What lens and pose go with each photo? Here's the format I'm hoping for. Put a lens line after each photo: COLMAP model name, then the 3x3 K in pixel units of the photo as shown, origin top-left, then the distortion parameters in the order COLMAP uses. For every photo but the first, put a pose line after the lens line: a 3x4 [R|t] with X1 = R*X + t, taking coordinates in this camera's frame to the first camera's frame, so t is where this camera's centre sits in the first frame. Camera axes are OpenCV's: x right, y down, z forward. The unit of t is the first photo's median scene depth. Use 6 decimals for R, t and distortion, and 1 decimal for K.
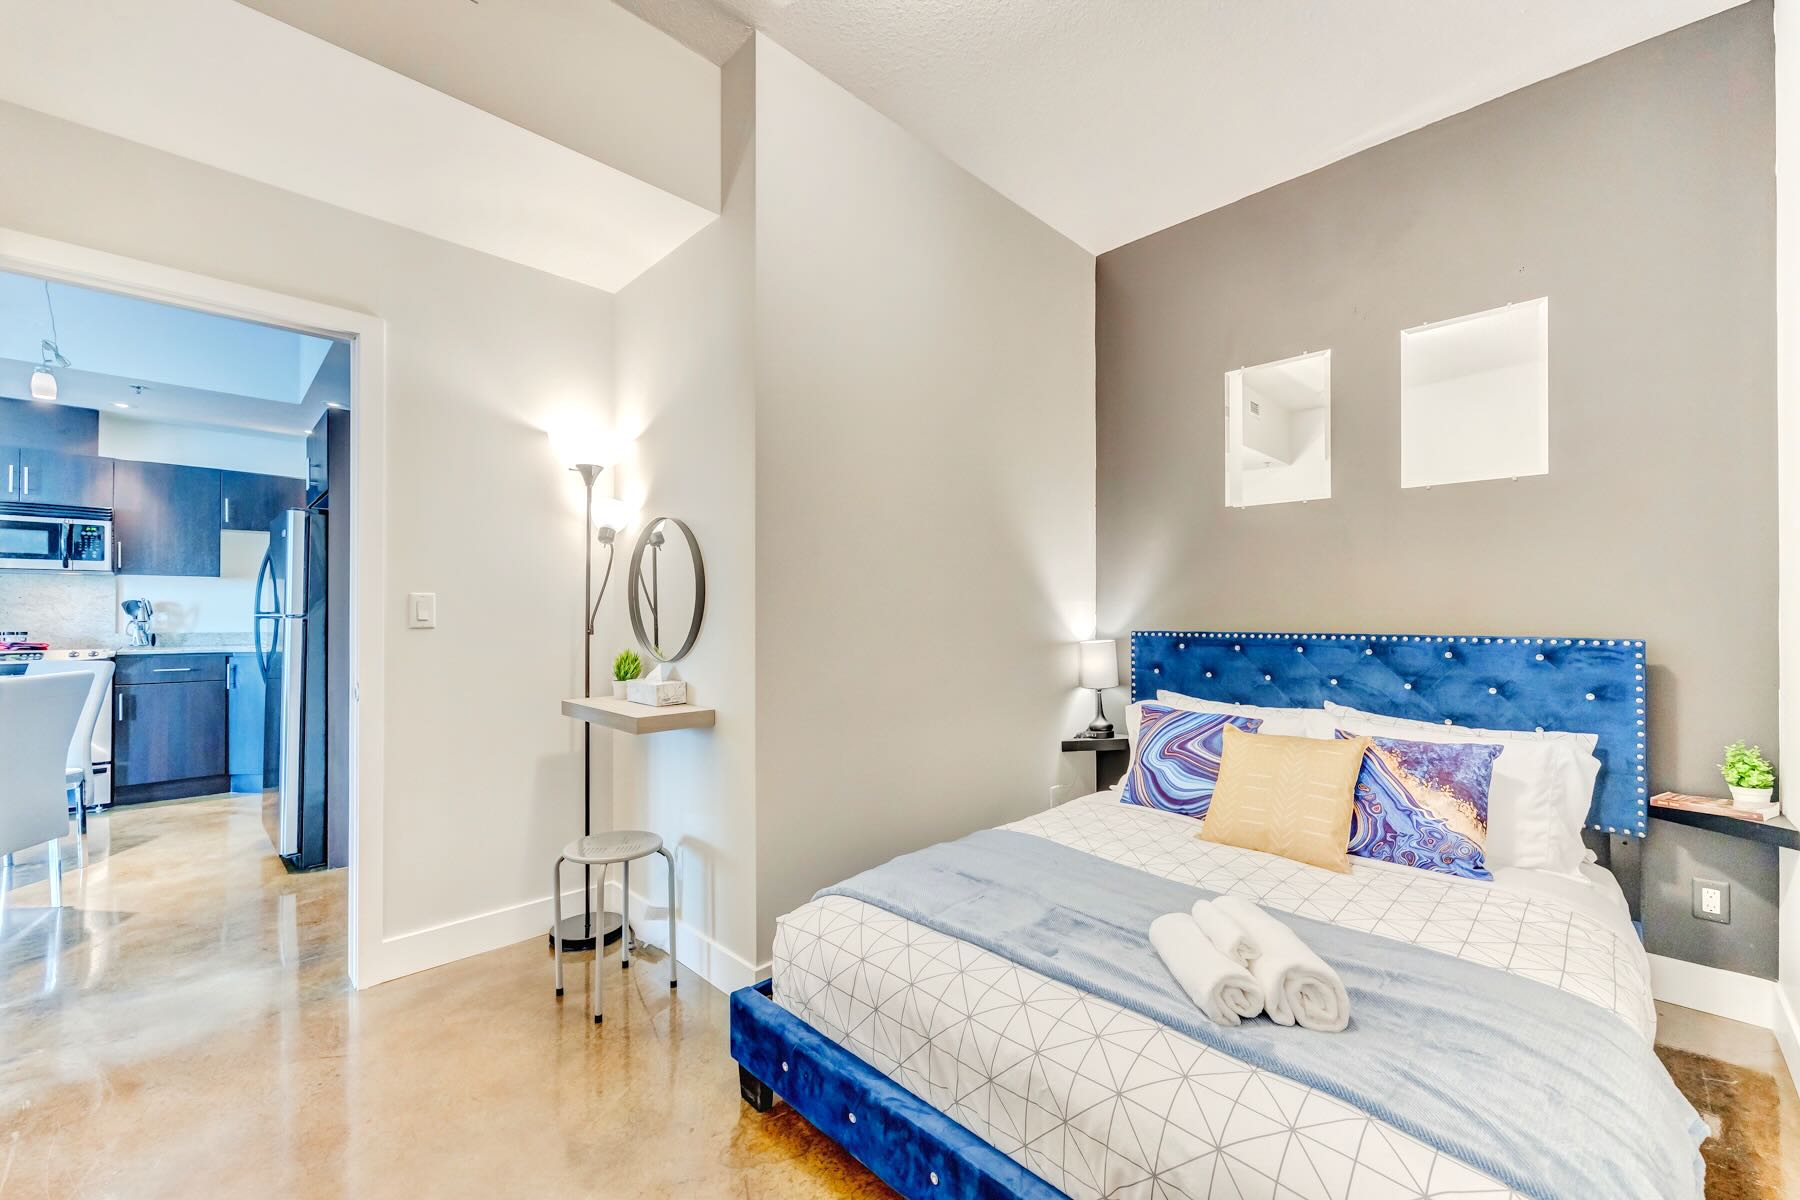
lens RADIAL K [[718.4, 0, 887.0], [0, 718.4, 604.1], [0, 0, 1]] dist [-0.000655, -0.000063]
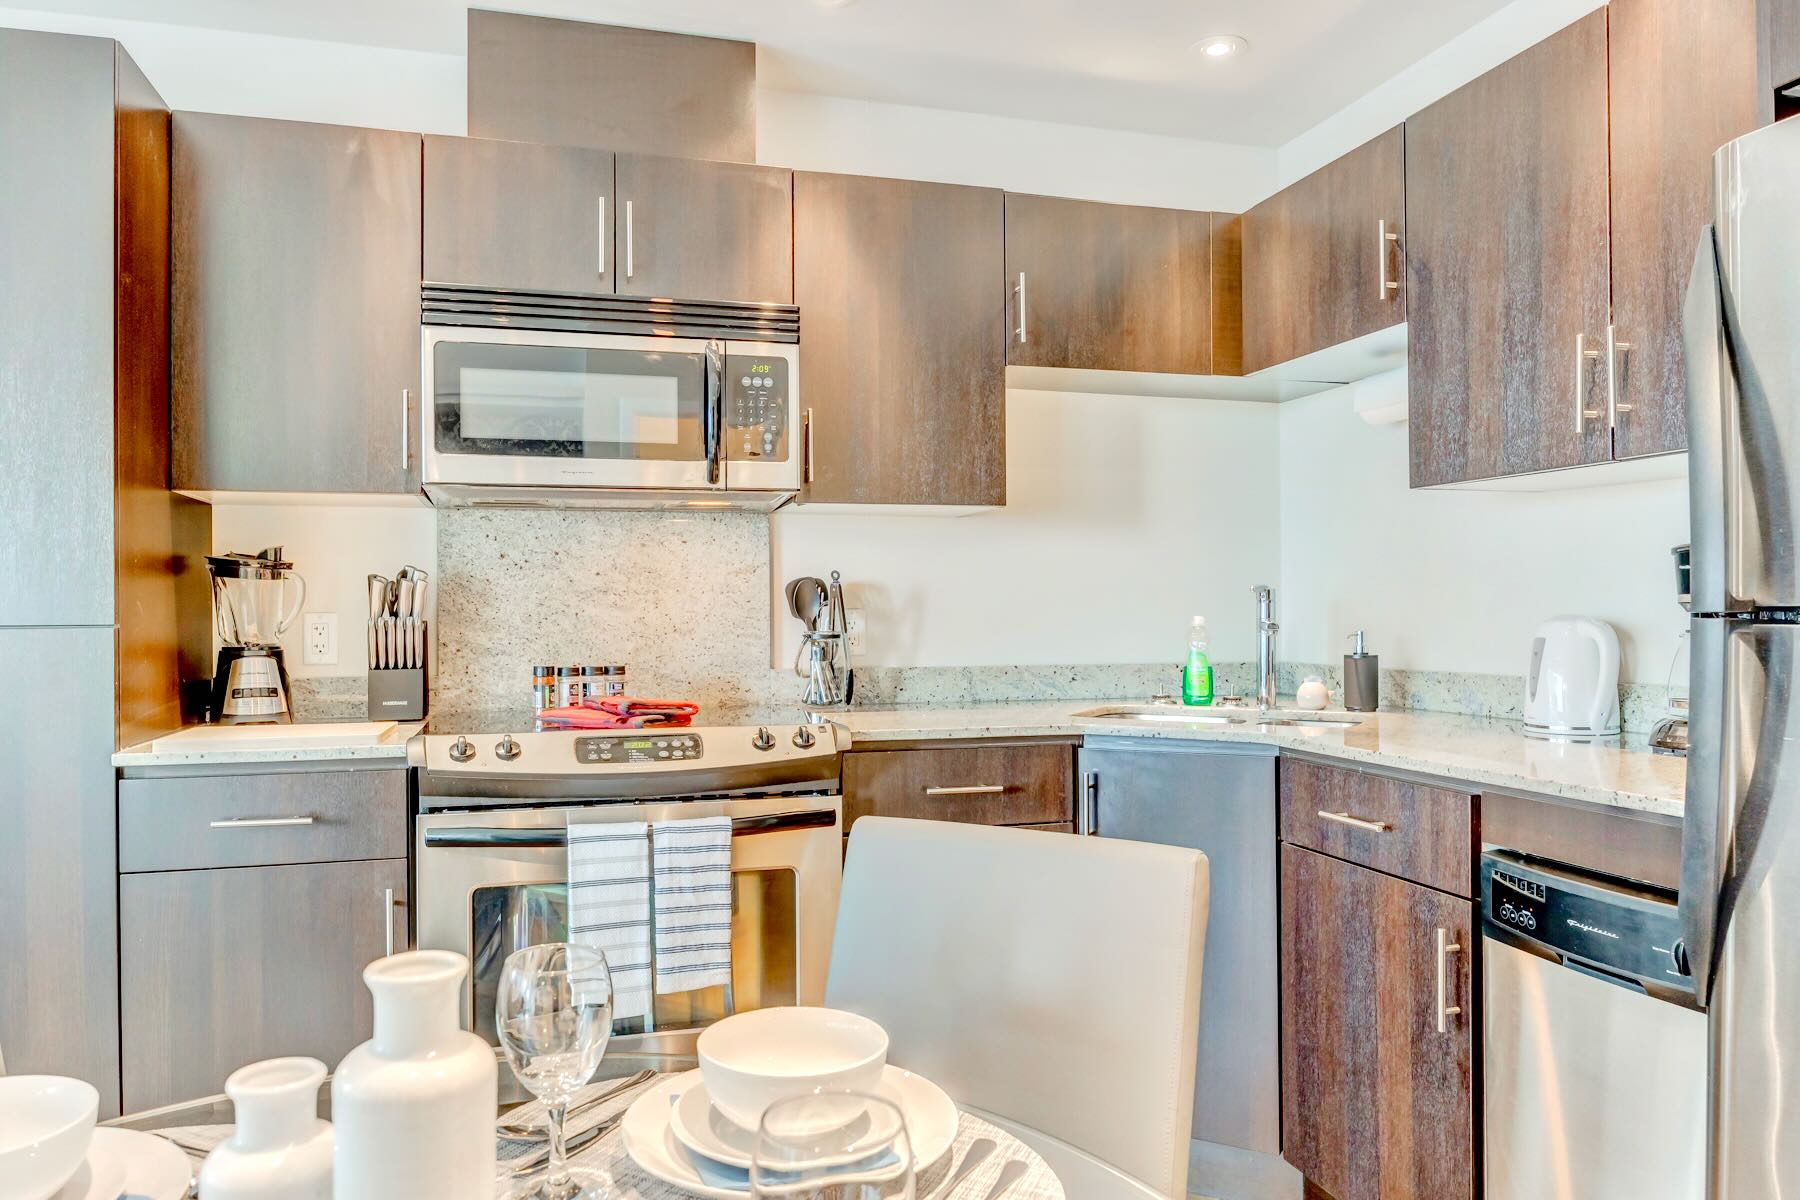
lens RADIAL K [[1221.0, 0, 906.4], [0, 1221.0, 603.7], [0, 0, 1]] dist [-0.024429, 0.000373]
pose [[0.885107, -0.009758, -0.465285, -0.745783], [0.011760, 0.999930, 0.001401, 0.007563], [0.465239, -0.006712, 0.885160, 0.495448]]
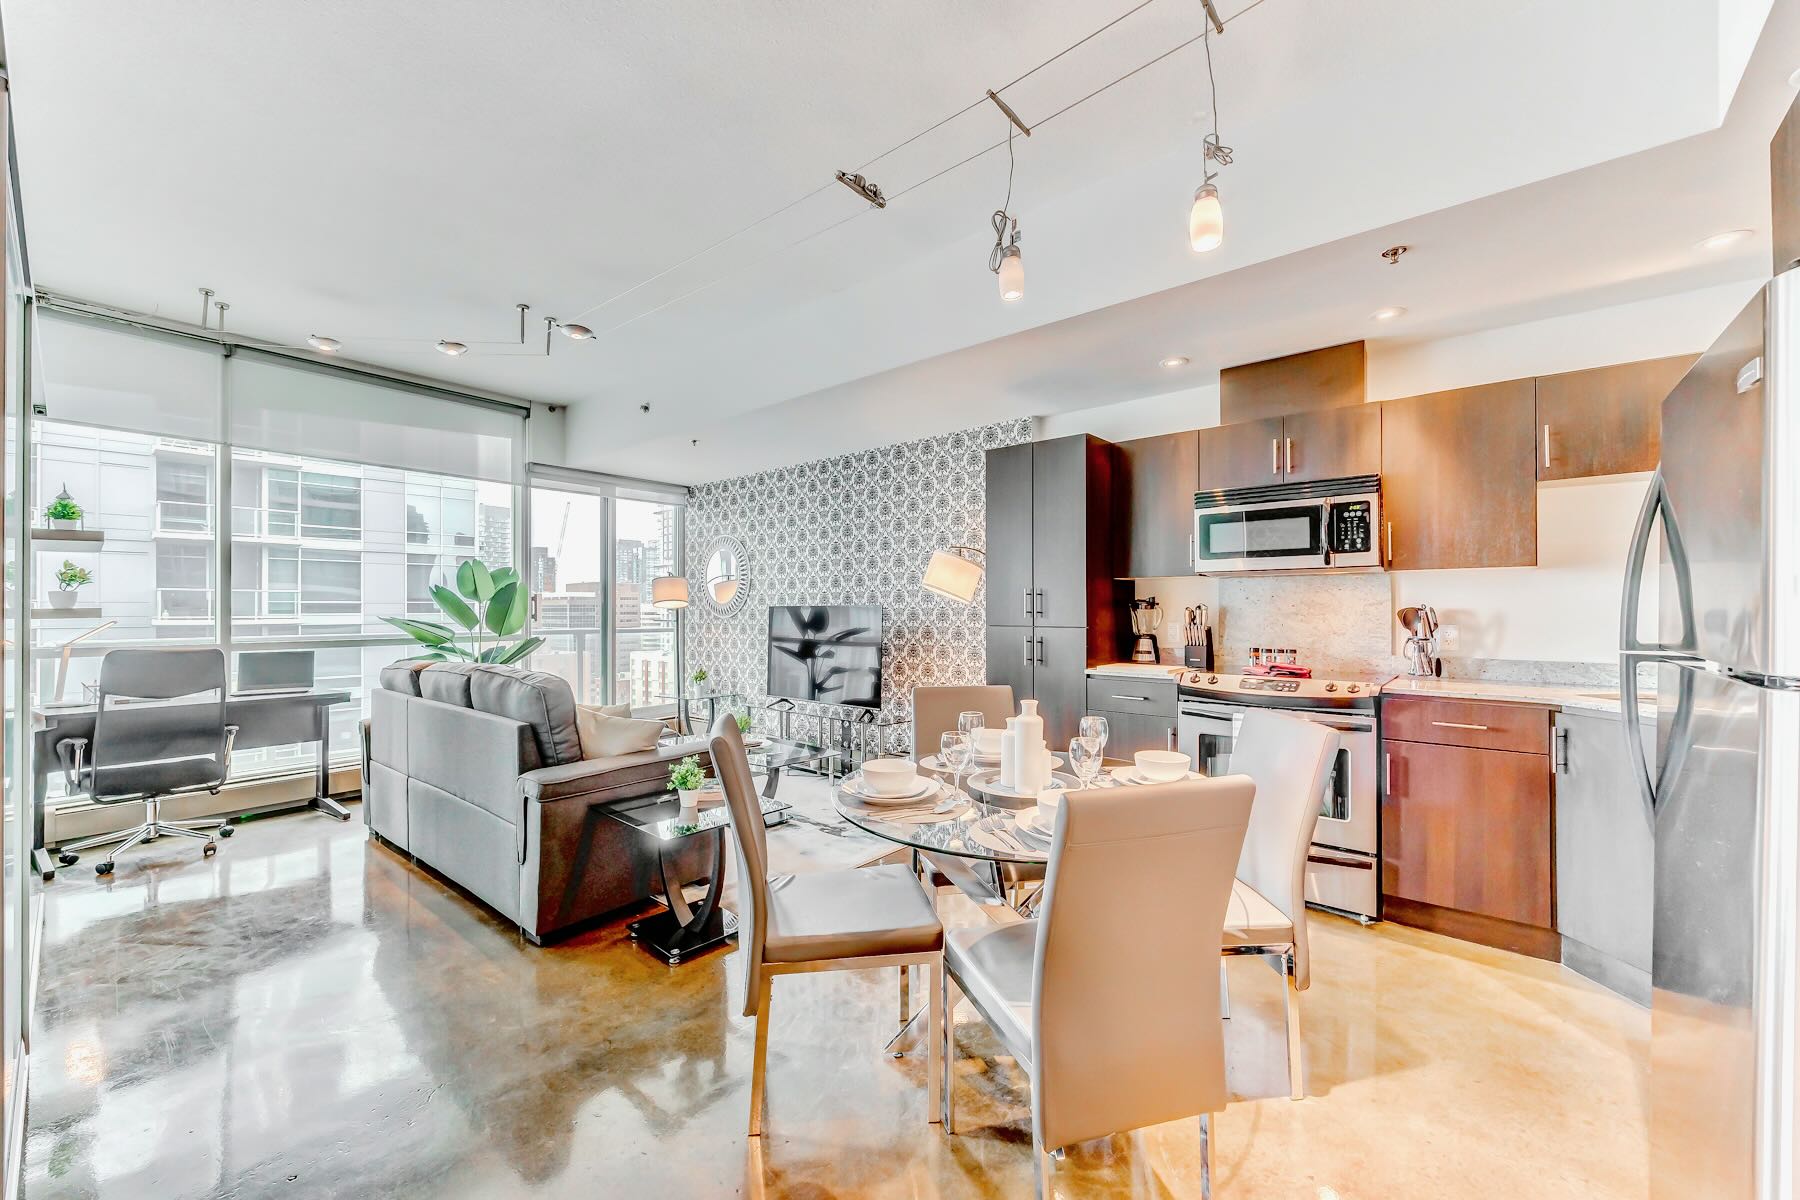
lens RADIAL K [[718.4, 0, 890.2], [0, 718.4, 606.9], [0, 0, 1]] dist [-0.000655, -0.000063]
pose [[0.083604, -0.004239, -0.996490, -0.430902], [0.011094, 0.999933, -0.003323, -0.009717], [0.996437, -0.010777, 0.083645, 0.469283]]
